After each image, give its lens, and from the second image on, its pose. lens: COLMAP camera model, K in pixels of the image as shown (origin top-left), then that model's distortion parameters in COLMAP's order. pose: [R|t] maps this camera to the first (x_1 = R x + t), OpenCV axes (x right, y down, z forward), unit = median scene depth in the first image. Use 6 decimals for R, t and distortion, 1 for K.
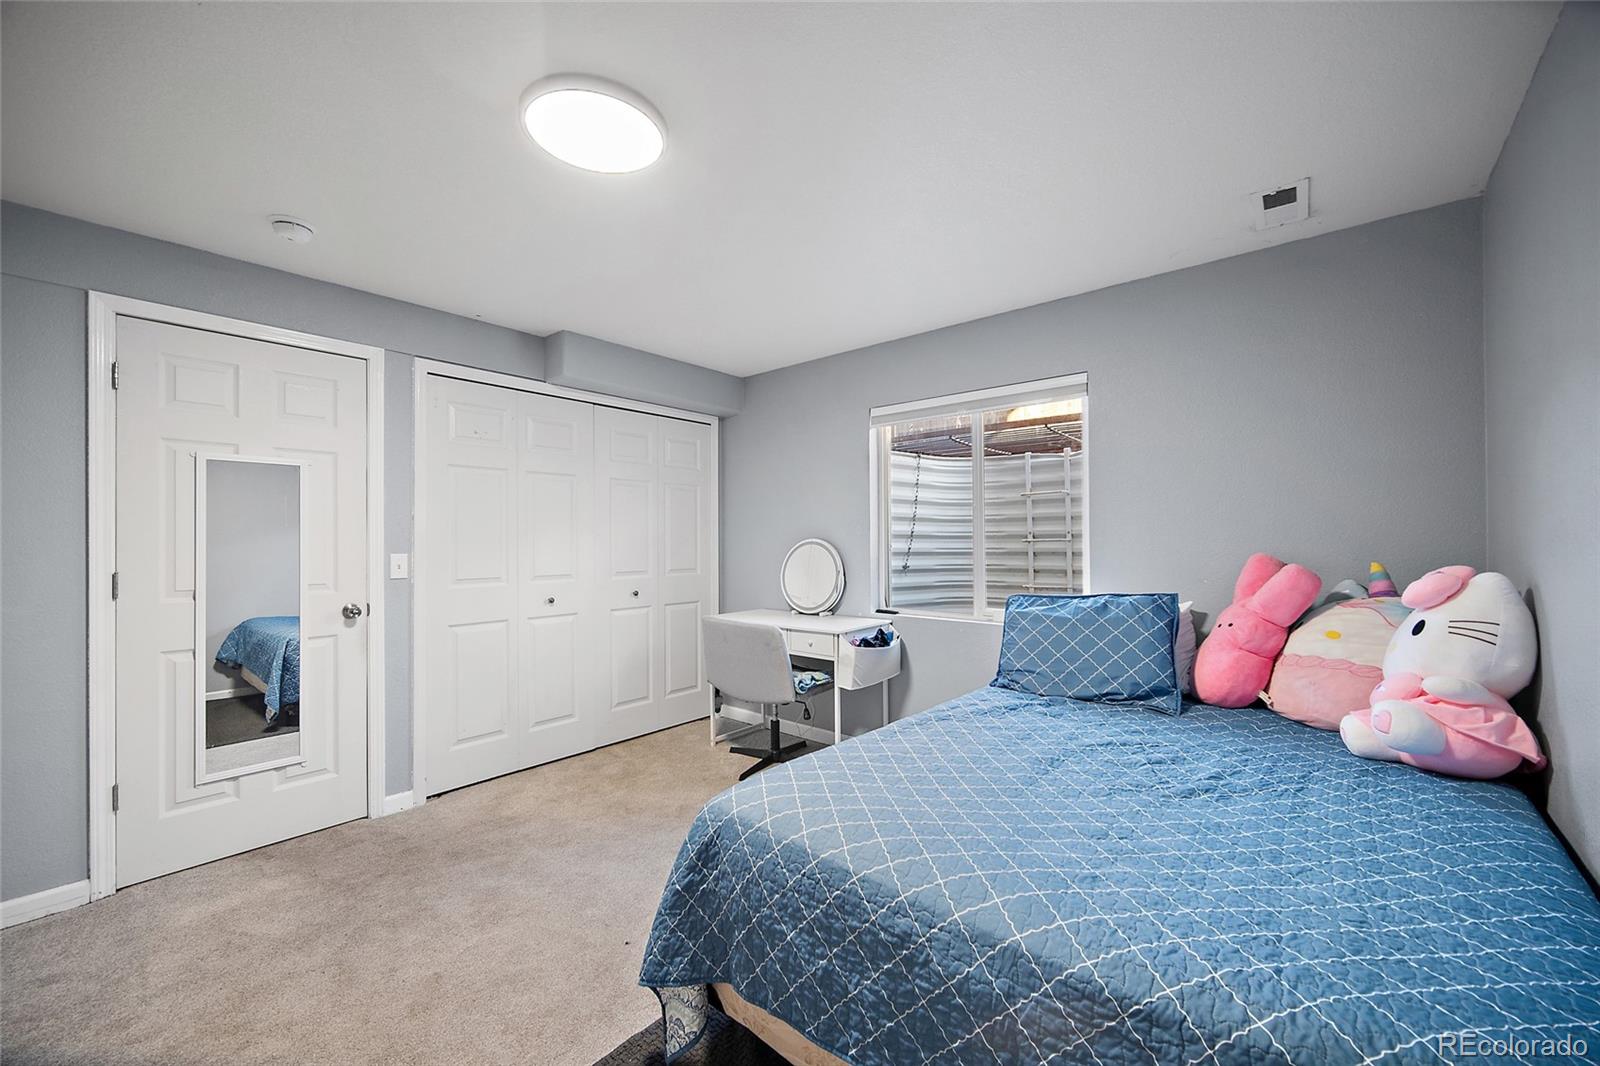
lens RADIAL K [[631.8, 0, 799.0], [0, 631.8, 538.5], [0, 0, 1]] dist [-0.002350, 0.000008]
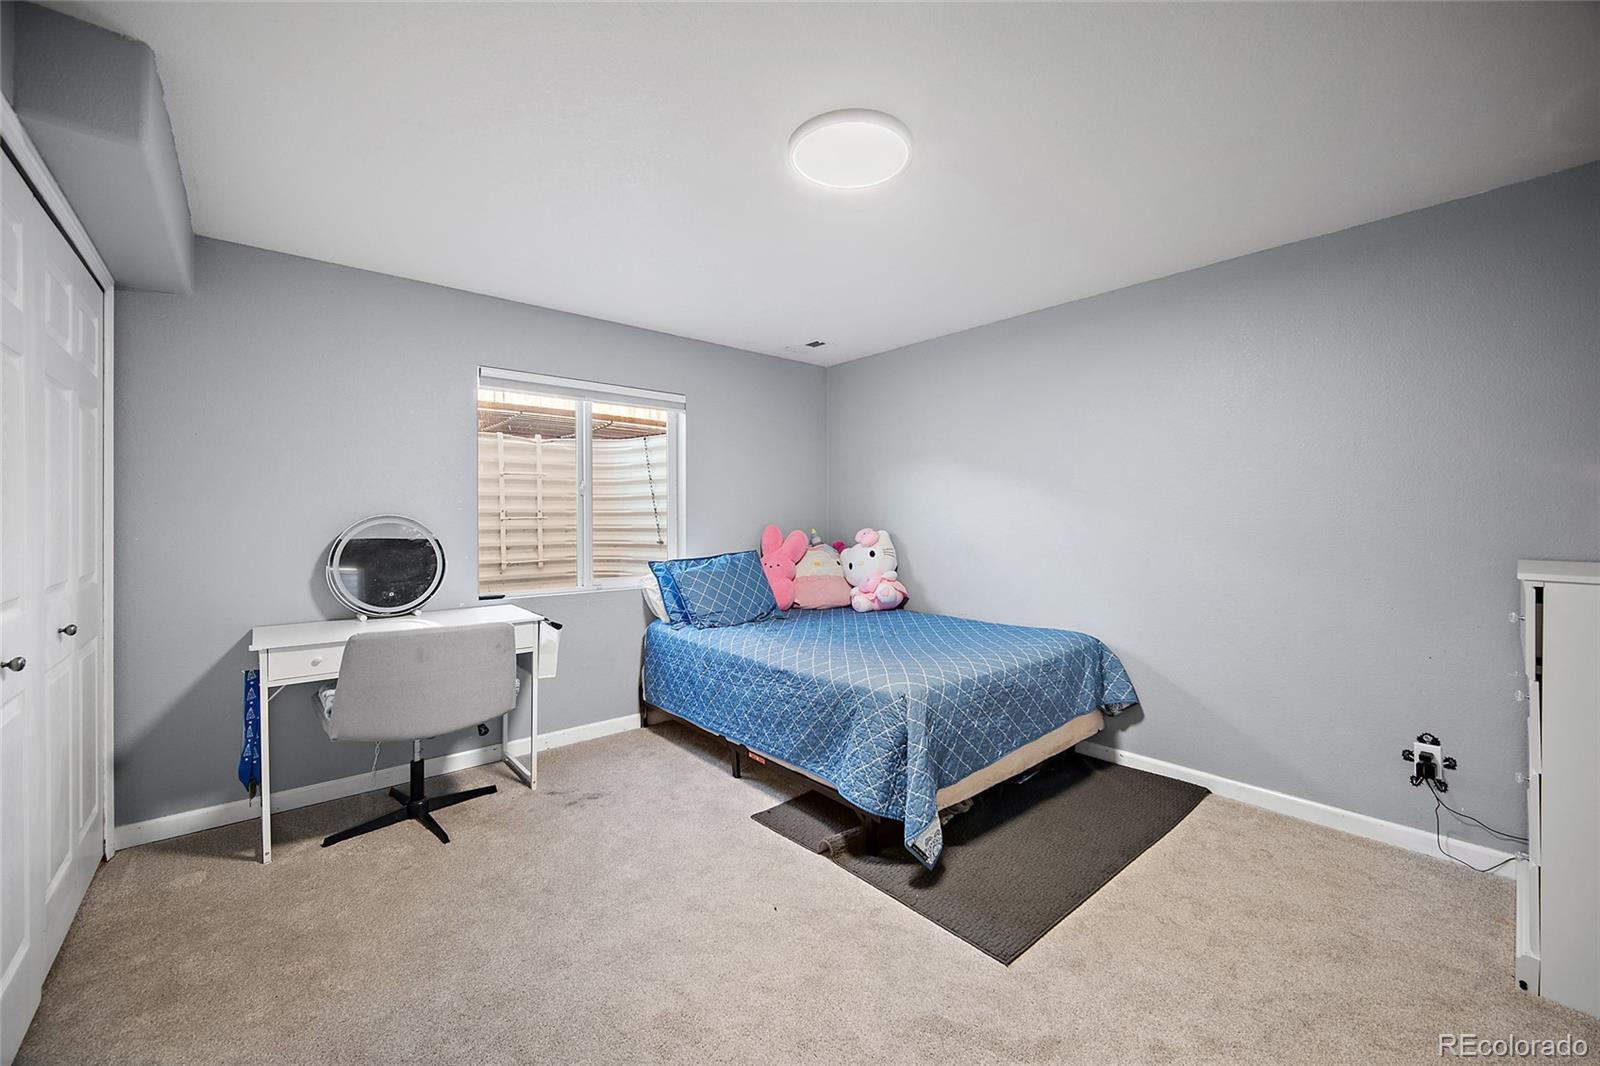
lens RADIAL K [[638.3, 0, 803.3], [0, 638.3, 513.9], [0, 0, 1]] dist [-0.000984, -0.000042]
pose [[0.133470, 0.009964, 0.991003, -0.770345], [-0.001561, 0.999950, -0.009844, 0.006924], [-0.991052, -0.000233, 0.133479, 0.487167]]
